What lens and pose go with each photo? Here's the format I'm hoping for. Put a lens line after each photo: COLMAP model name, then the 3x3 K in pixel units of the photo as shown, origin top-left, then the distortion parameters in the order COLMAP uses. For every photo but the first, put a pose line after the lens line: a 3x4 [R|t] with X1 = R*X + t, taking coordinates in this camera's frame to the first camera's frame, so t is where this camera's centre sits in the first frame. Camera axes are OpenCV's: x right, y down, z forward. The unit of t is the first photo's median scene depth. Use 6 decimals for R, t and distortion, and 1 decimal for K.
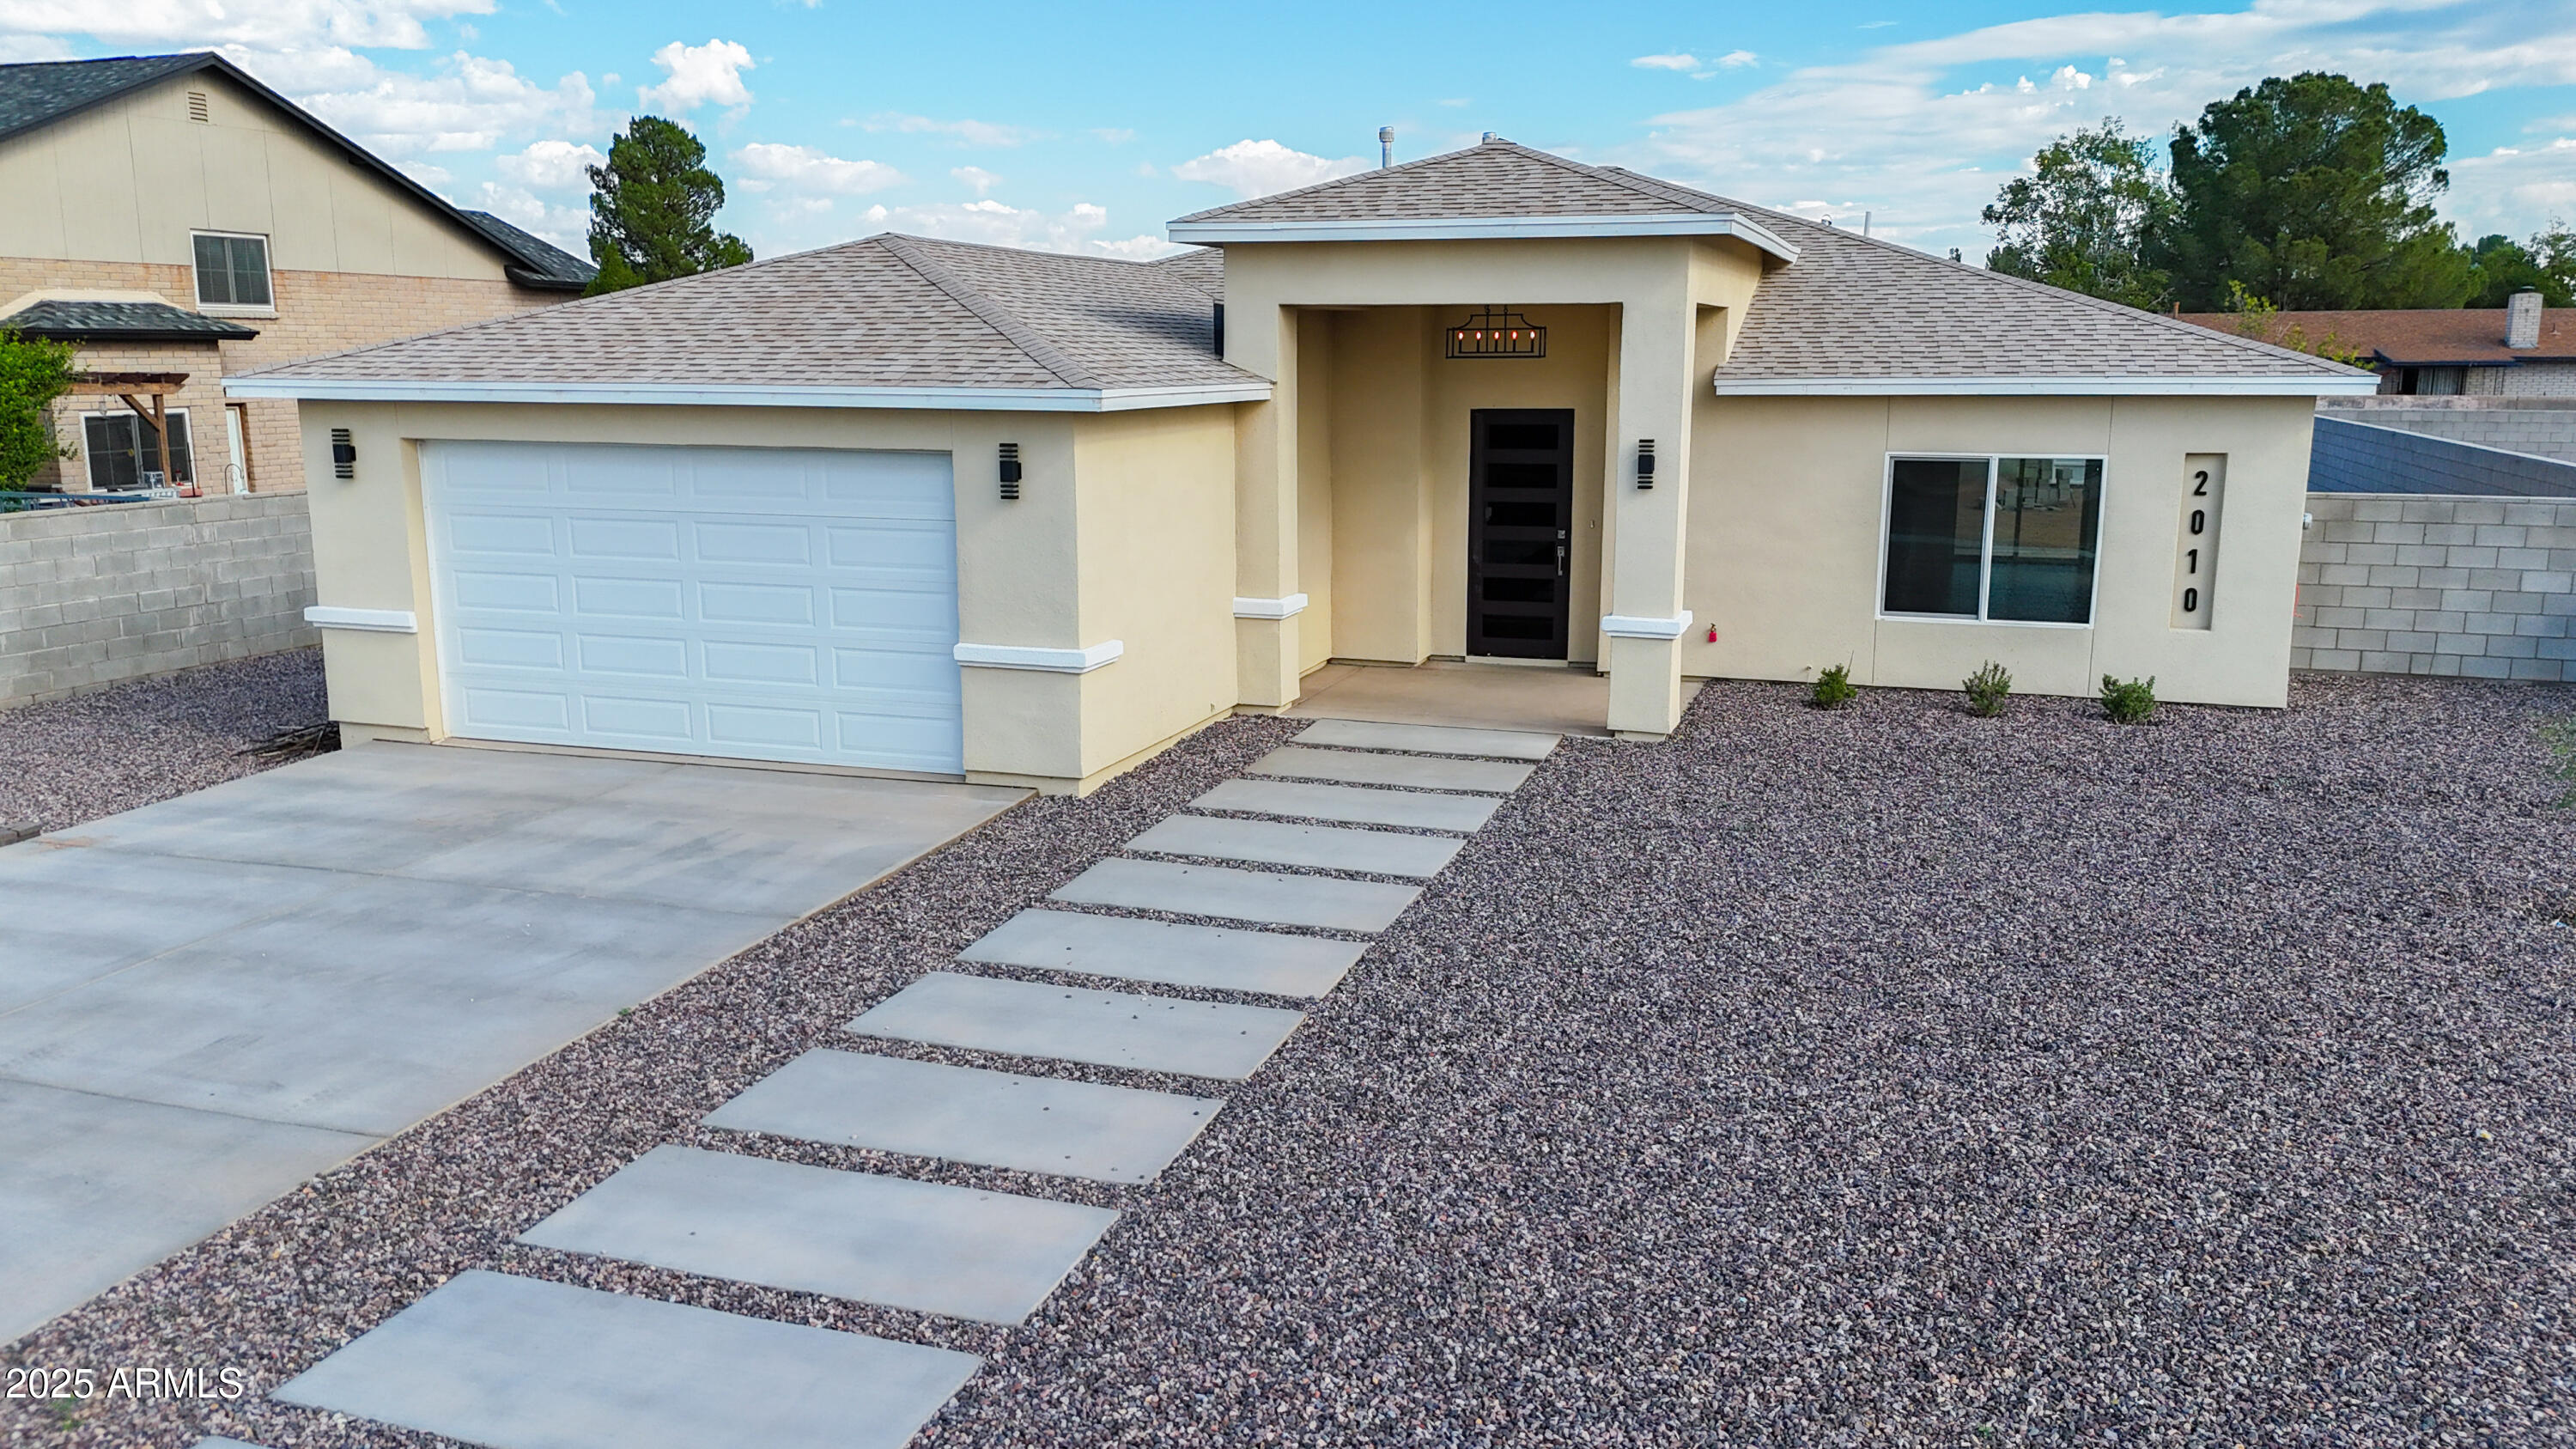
lens RADIAL K [[1895.6, 0, 1287.2], [0, 1895.6, 720.4], [0, 0, 1]] dist [0.062711, -0.057283]
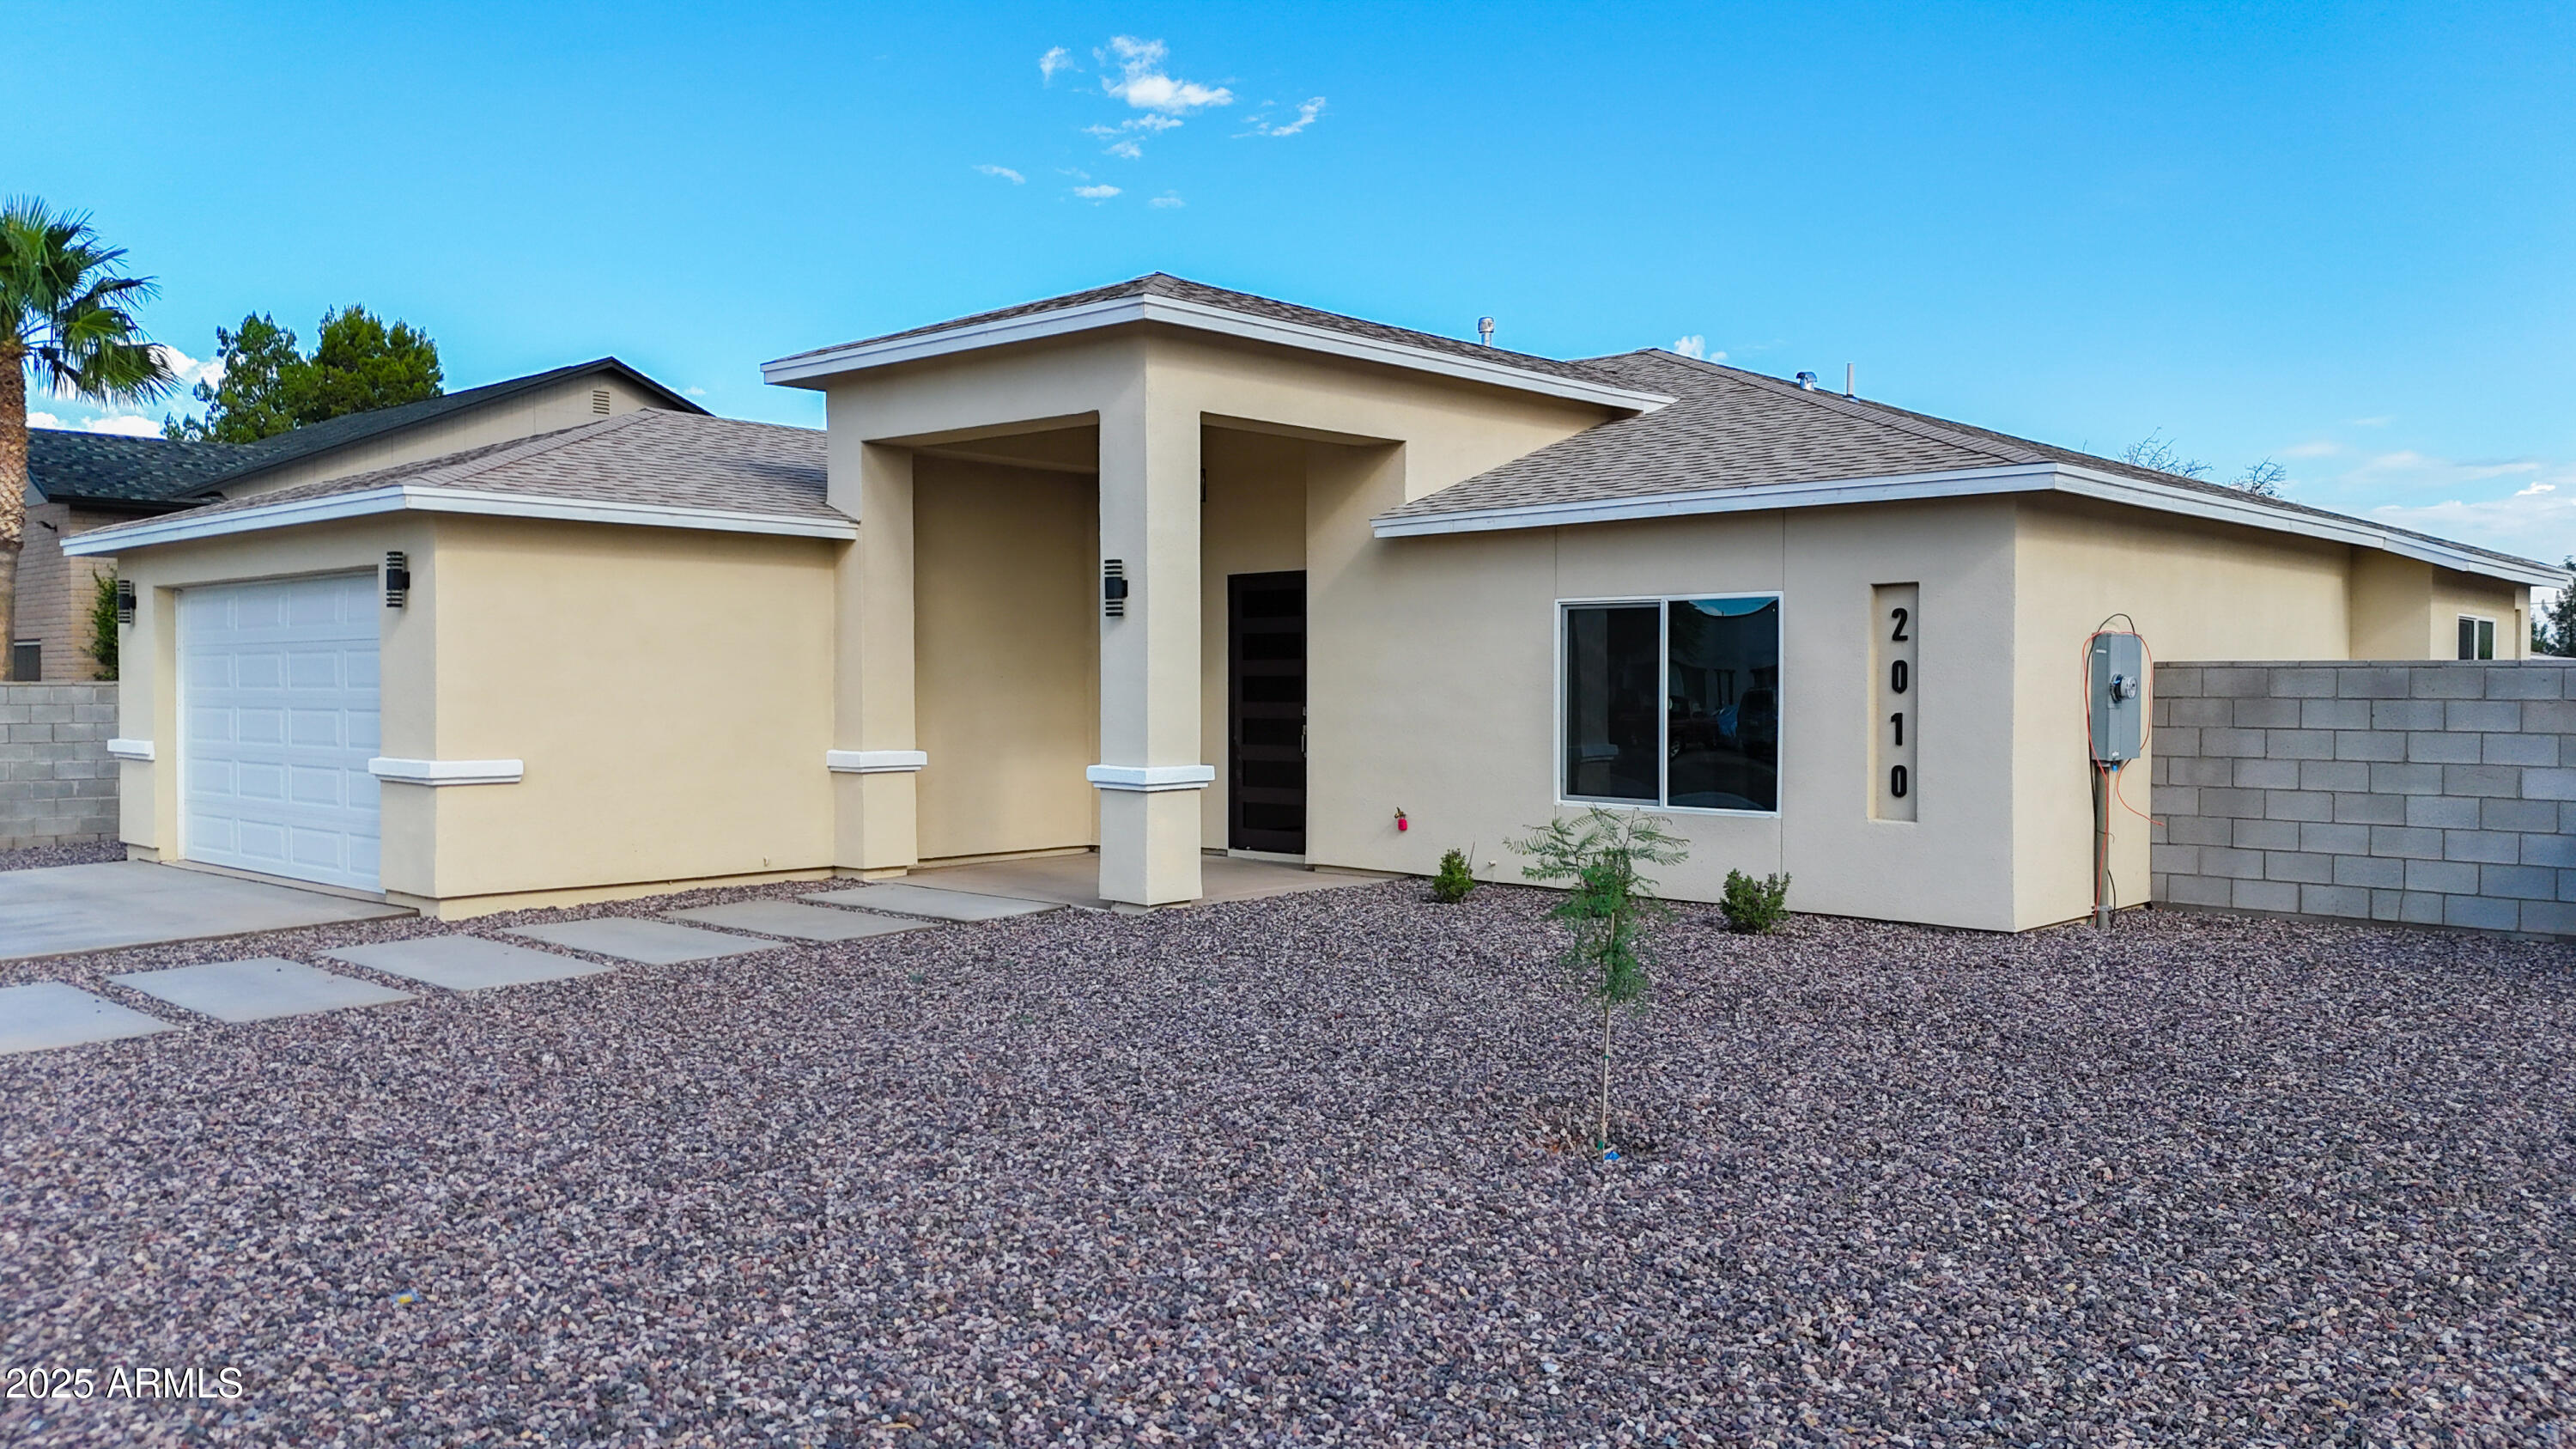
lens RADIAL K [[1895.6, 0, 1287.2], [0, 1895.6, 720.4], [0, 0, 1]] dist [0.062711, -0.057283]
pose [[0.913175, 0.011070, -0.407417, 0.555461], [-0.080893, 0.984667, -0.154557, 0.046979], [0.399459, 0.174095, 0.900069, 0.237961]]
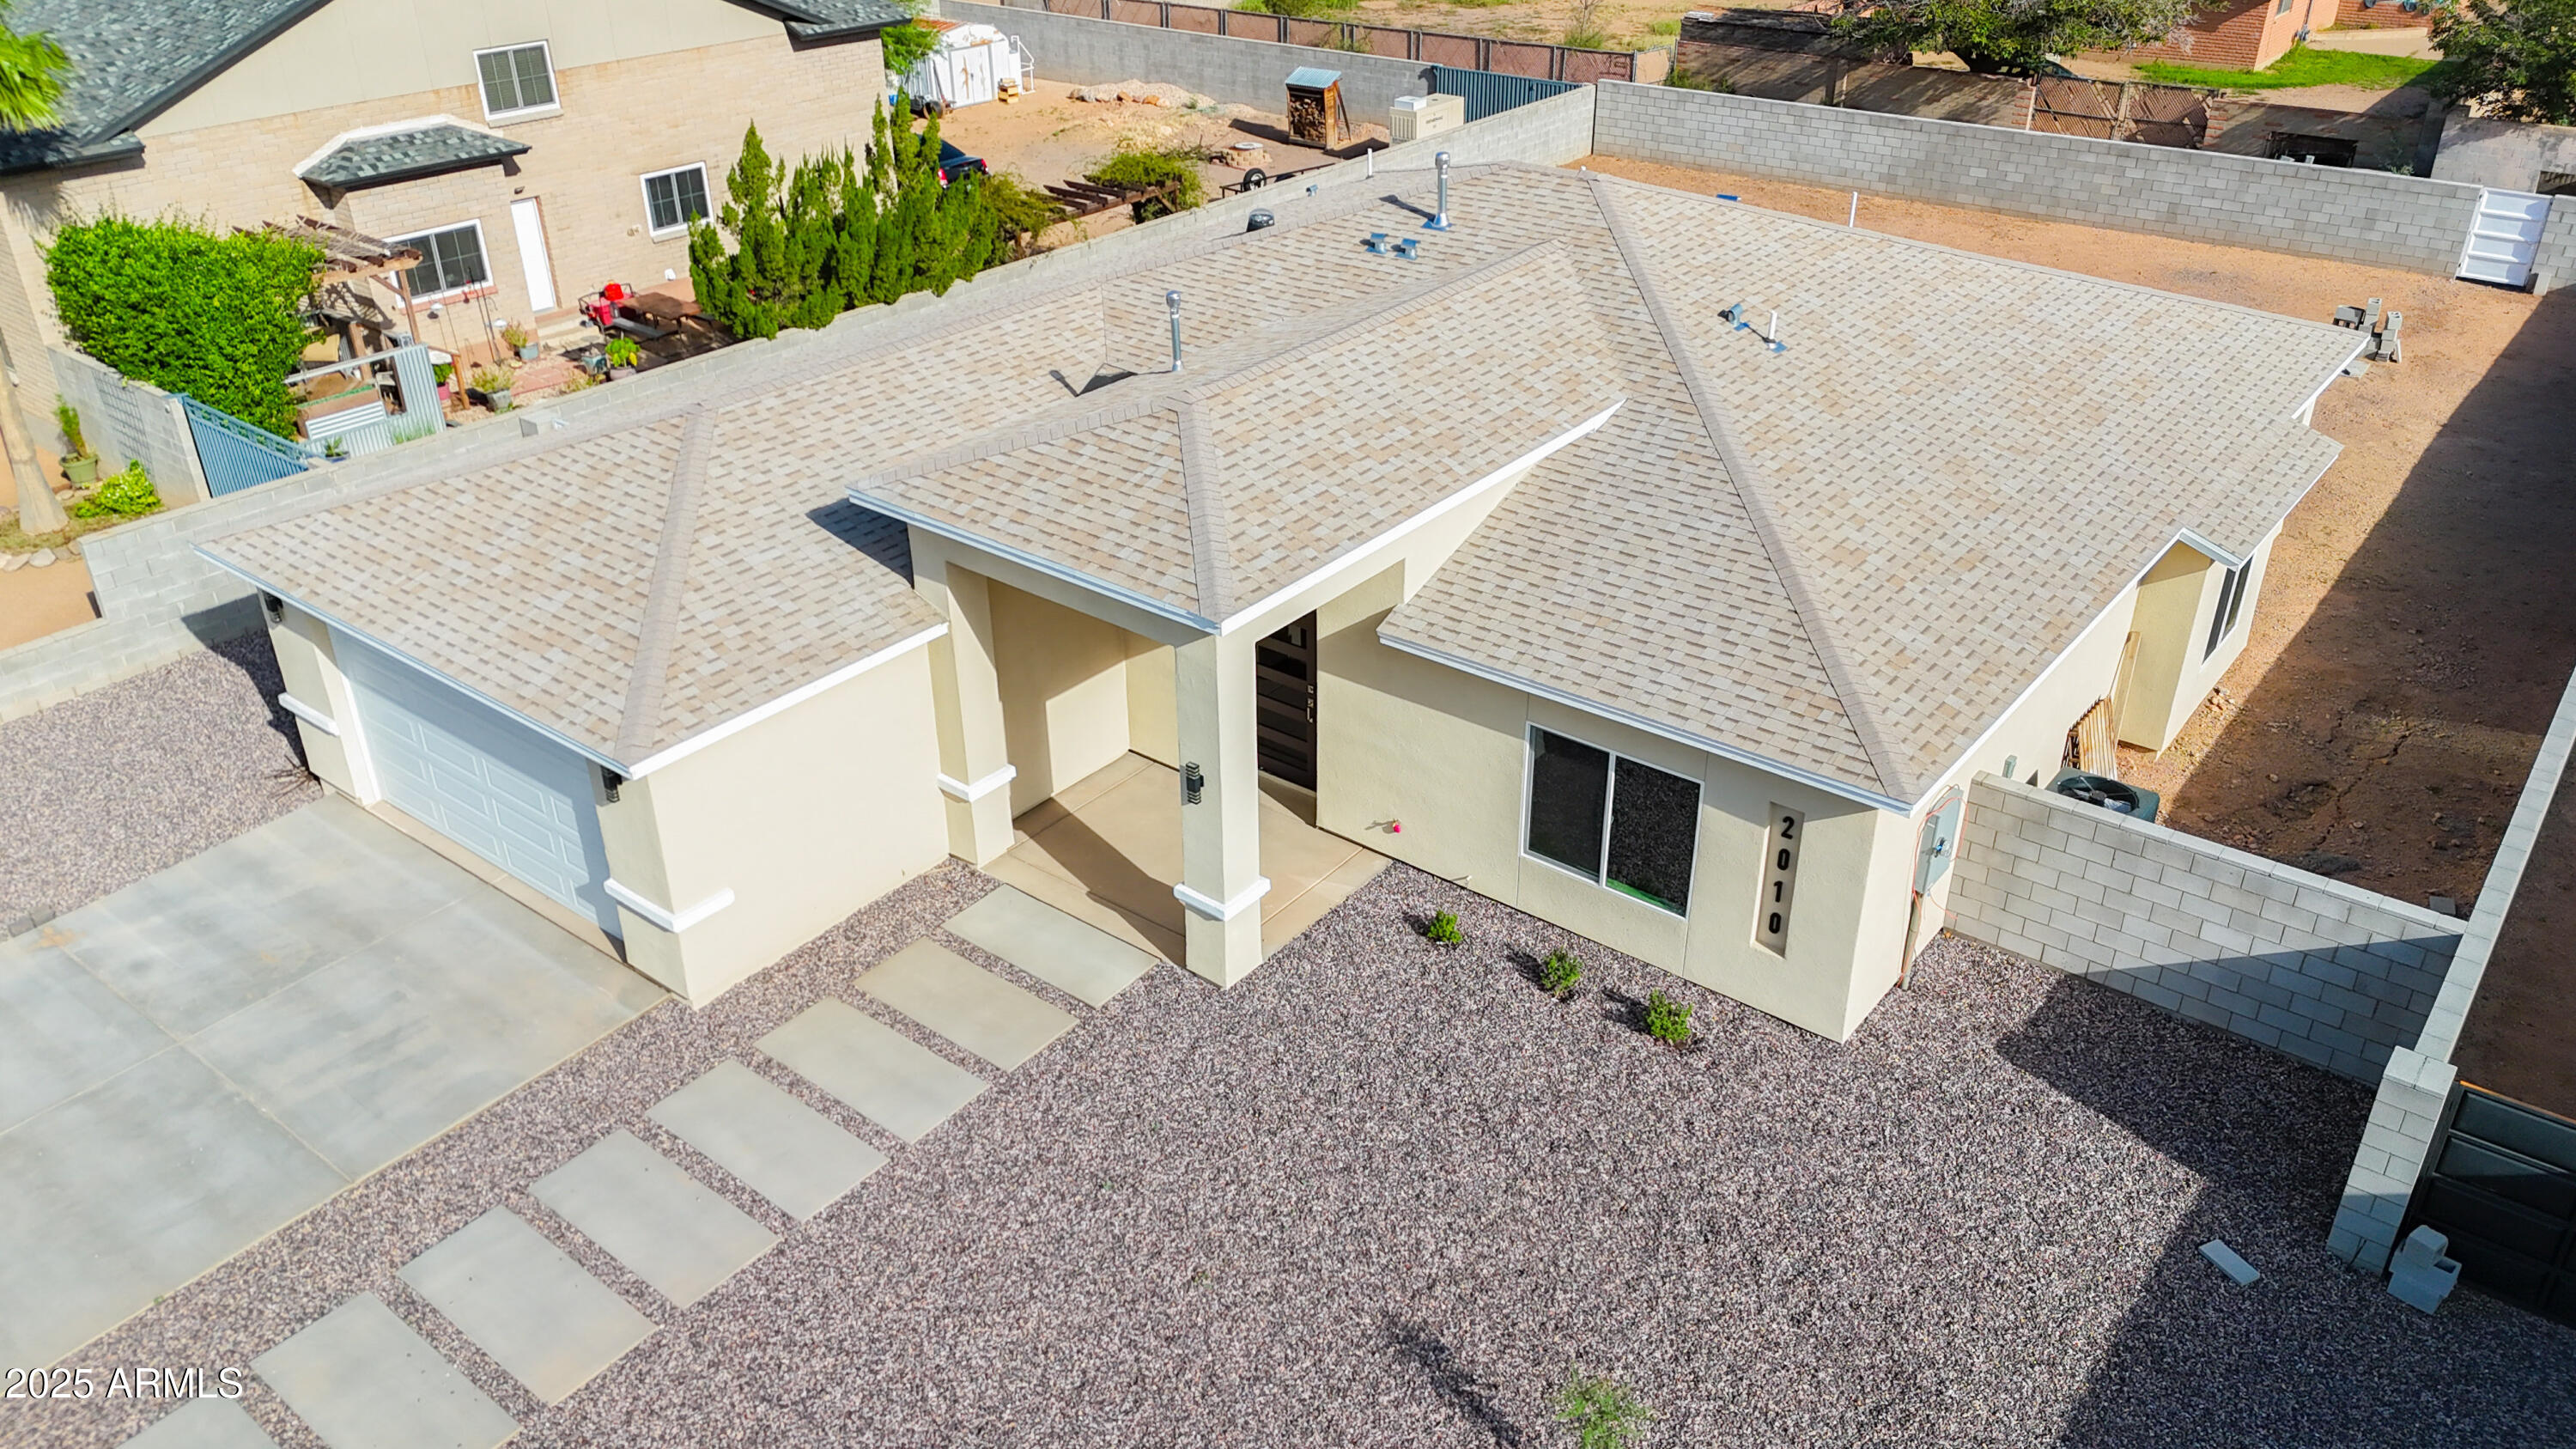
lens RADIAL K [[1886.7, 0, 1285.9], [0, 1886.7, 718.3], [0, 0, 1]] dist [0.084565, -0.091702]
pose [[0.943627, 0.154306, -0.292843, 0.505041], [-0.057563, 0.947714, 0.313887, -0.471635], [0.325966, -0.279335, 0.903171, 0.024762]]
